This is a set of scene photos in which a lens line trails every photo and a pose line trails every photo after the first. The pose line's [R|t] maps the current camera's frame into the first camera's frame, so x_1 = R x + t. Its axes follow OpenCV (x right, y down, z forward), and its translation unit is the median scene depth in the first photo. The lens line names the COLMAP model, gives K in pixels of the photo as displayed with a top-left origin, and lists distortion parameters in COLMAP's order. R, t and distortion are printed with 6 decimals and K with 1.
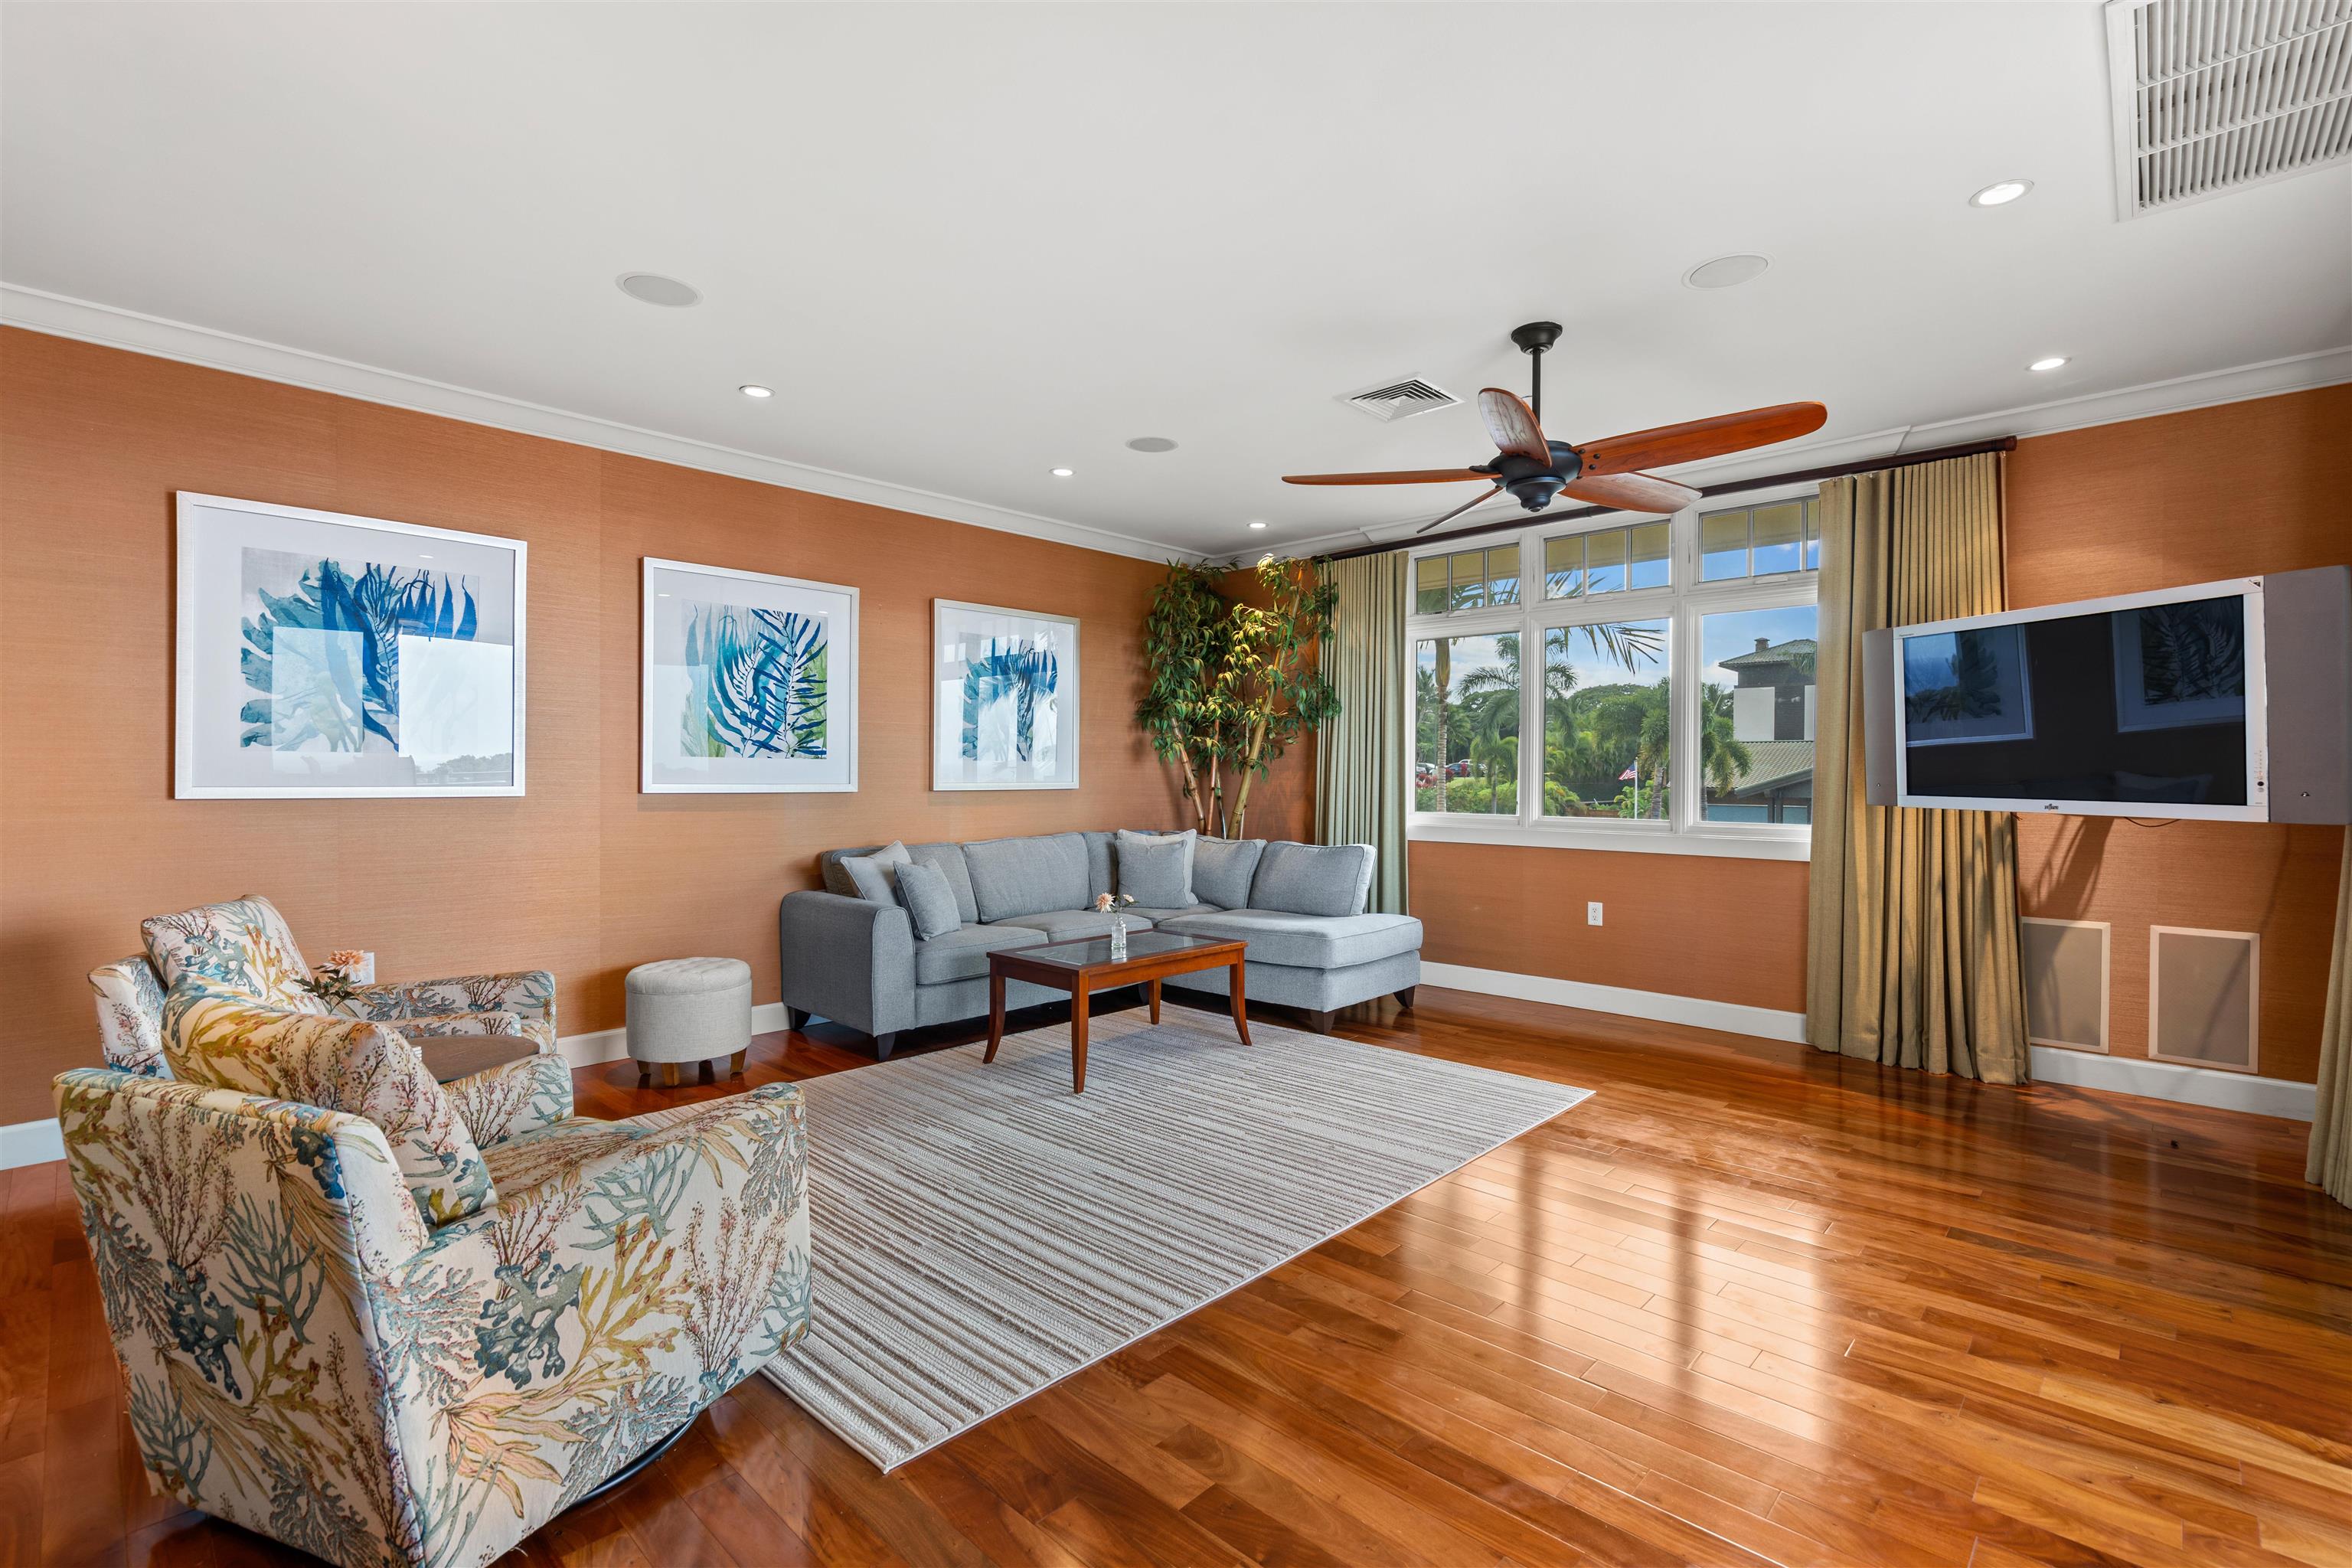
lens RADIAL K [[1057.5, 0, 1177.1], [0, 1057.5, 779.2], [0, 0, 1]] dist [-0.008102, 0.004572]
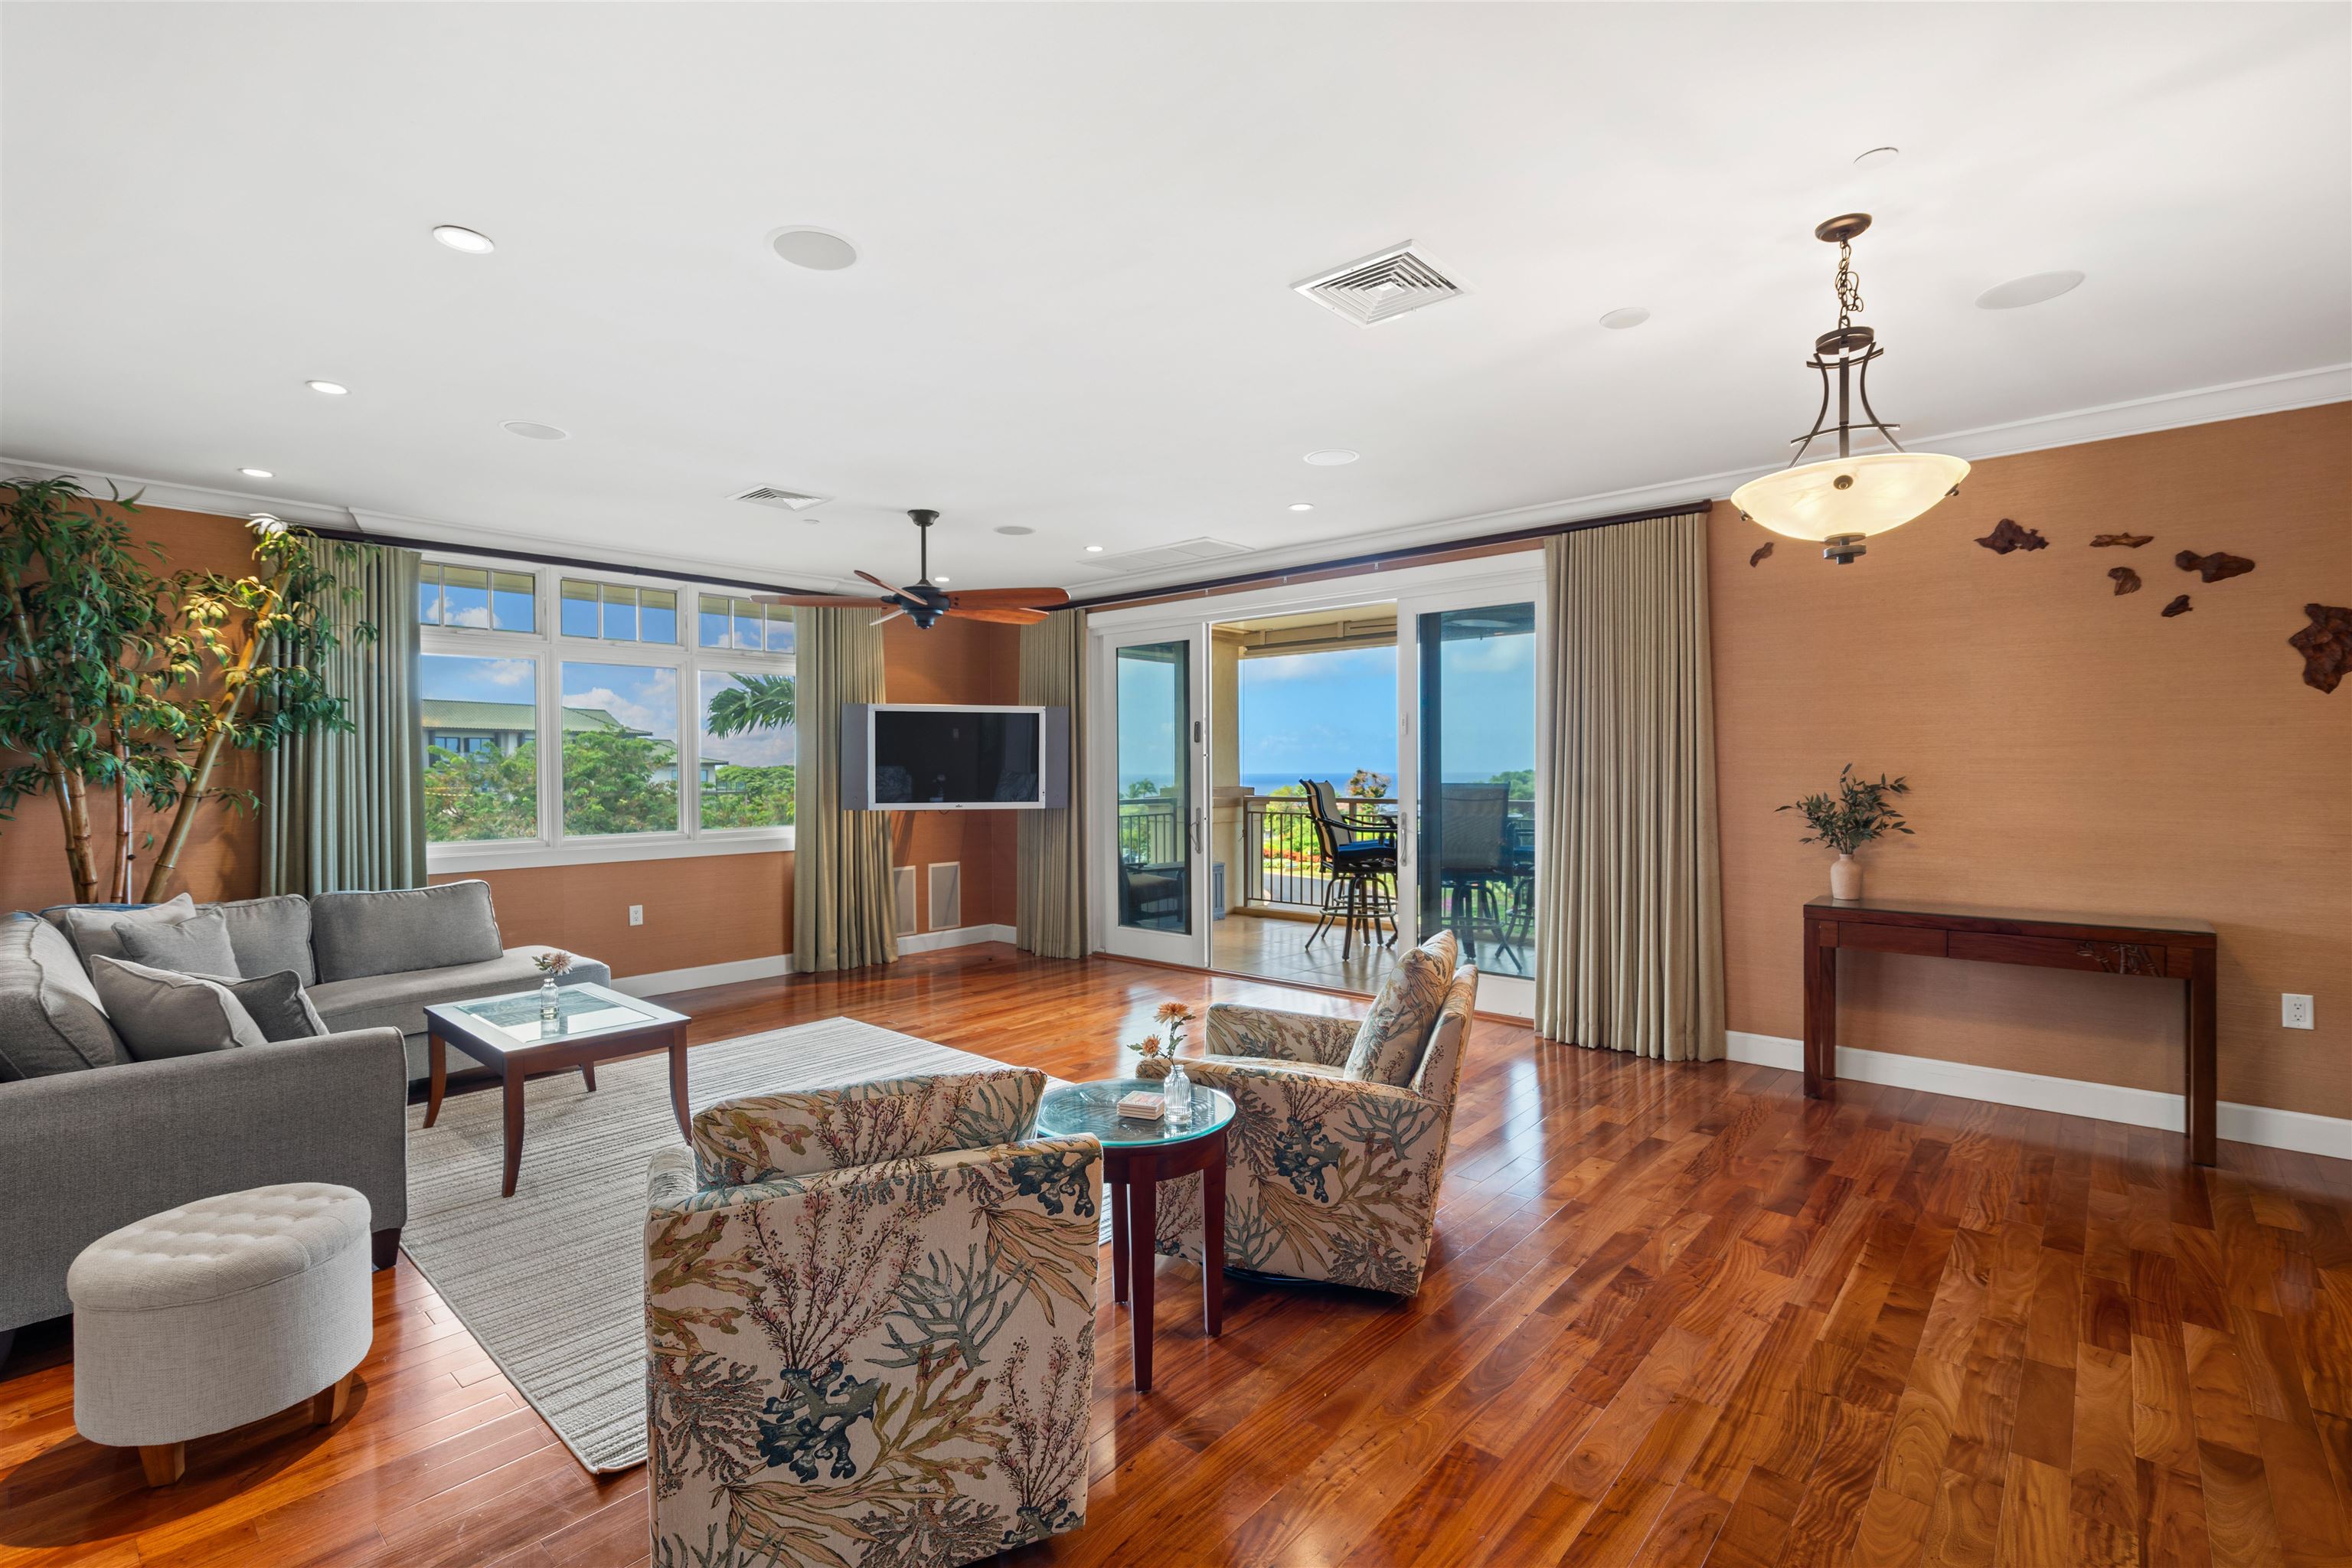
lens RADIAL K [[1057.5, 0, 1177.1], [0, 1057.5, 779.2], [0, 0, 1]] dist [-0.008102, 0.004572]
pose [[-0.035996, -0.013619, 0.999259, -0.889724], [0.012803, 0.999819, 0.014087, -0.035810], [-0.999270, 0.013300, -0.035816, 0.498435]]
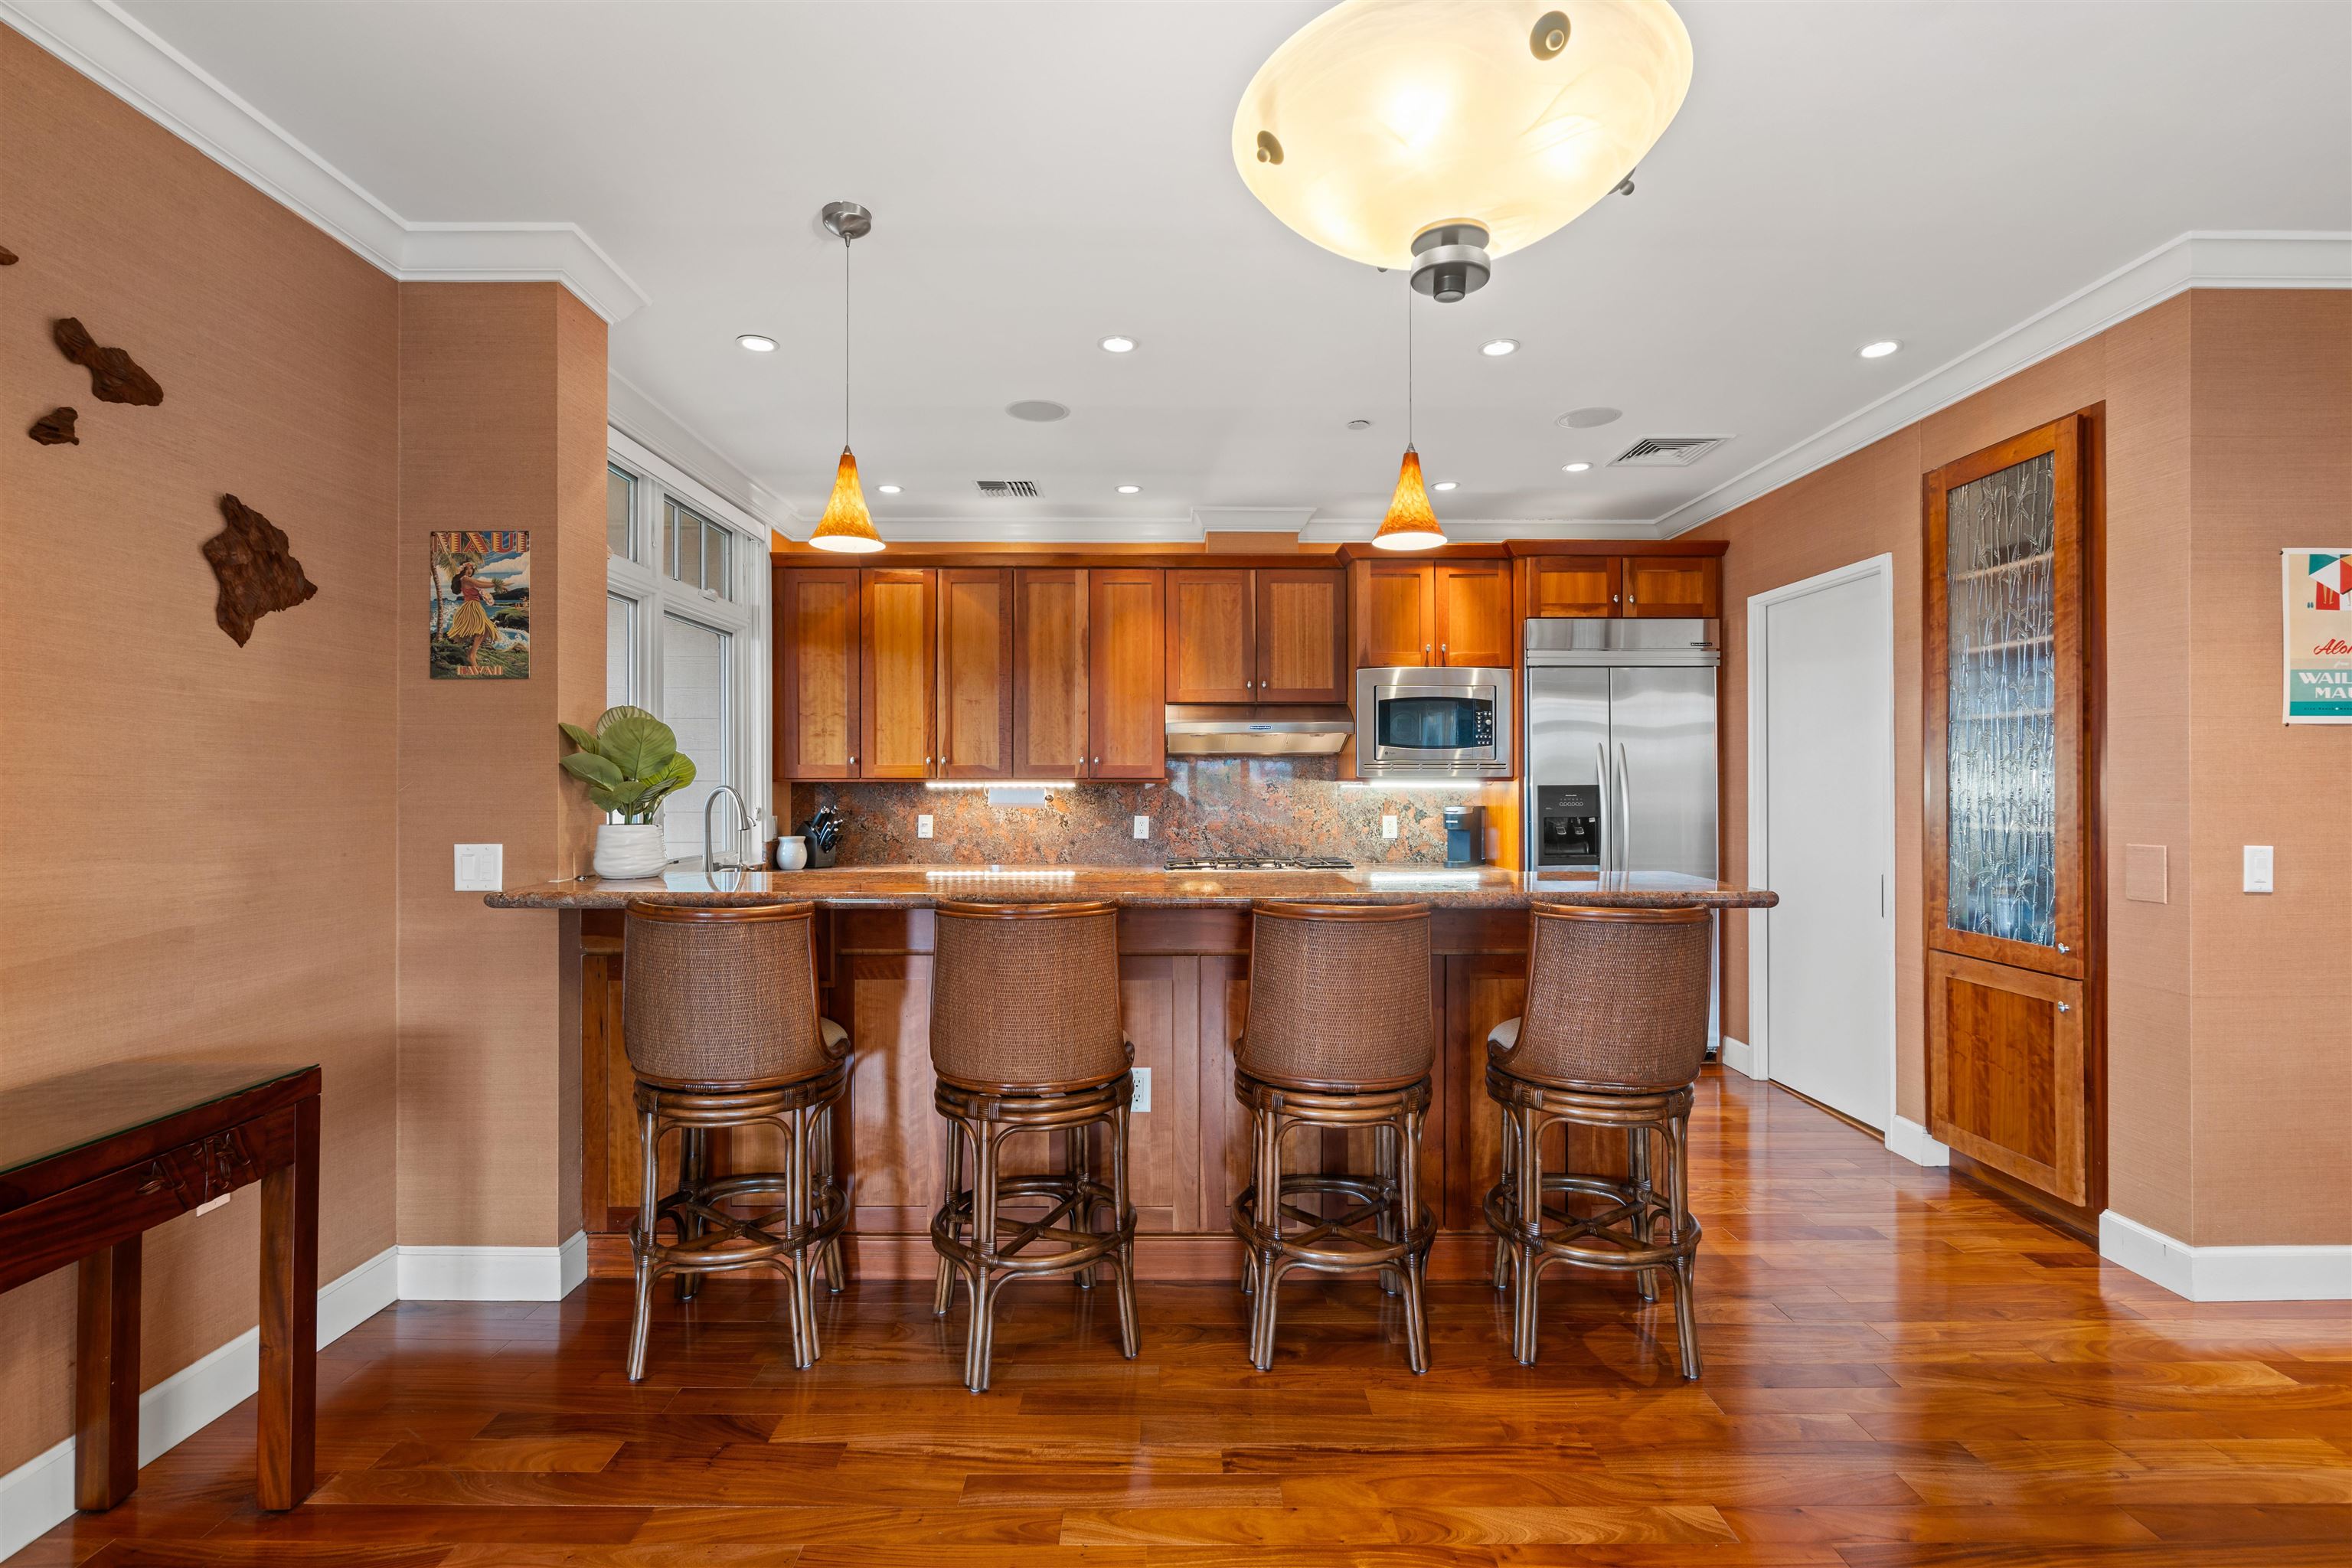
lens RADIAL K [[1057.5, 0, 1177.1], [0, 1057.5, 779.2], [0, 0, 1]] dist [-0.008102, 0.004572]
pose [[-0.716545, -0.007289, -0.697502, -0.144565], [-0.007742, 0.999967, -0.002496, -0.019526], [0.697498, 0.003611, -0.716578, 0.271235]]
